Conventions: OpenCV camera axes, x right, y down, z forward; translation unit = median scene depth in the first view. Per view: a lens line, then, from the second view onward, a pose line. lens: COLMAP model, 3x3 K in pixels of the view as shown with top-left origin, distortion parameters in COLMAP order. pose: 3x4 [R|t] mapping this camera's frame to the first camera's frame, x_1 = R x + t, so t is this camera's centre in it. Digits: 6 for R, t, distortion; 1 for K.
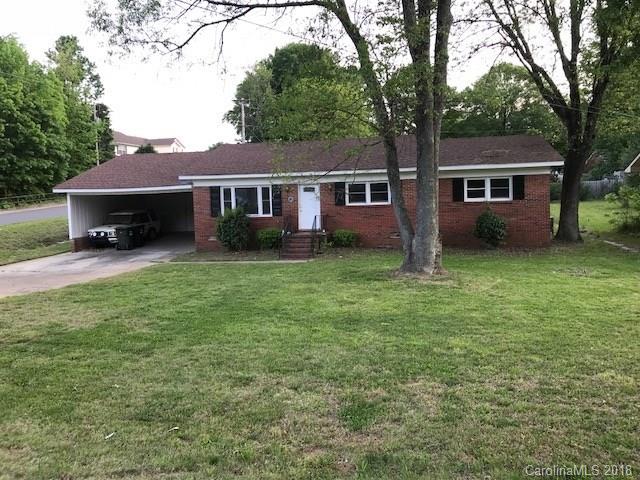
lens RADIAL K [[516.1, 0, 320.0], [0, 516.1, 240.0], [0, 0, 1]] dist [0.005986, -0.000293]
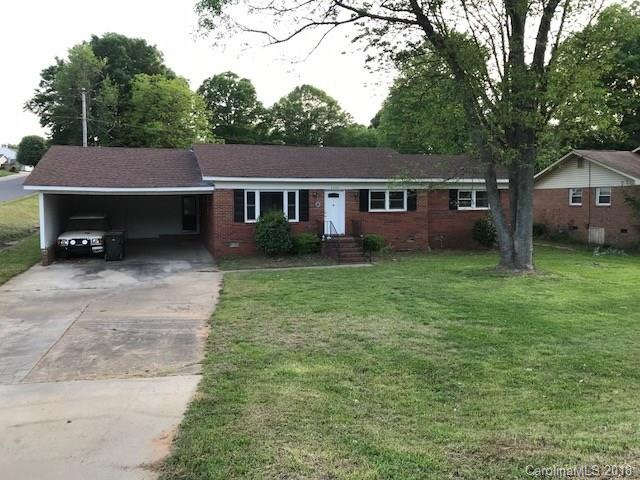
lens RADIAL K [[526.1, 0, 320.0], [0, 526.1, 240.0], [0, 0, 1]] dist [0.016158, 0.001802]
pose [[0.884983, -0.009125, 0.465534, -0.524457], [0.020020, 0.999629, -0.018463, 0.008877], [-0.465193, 0.025659, 0.884837, 0.091858]]
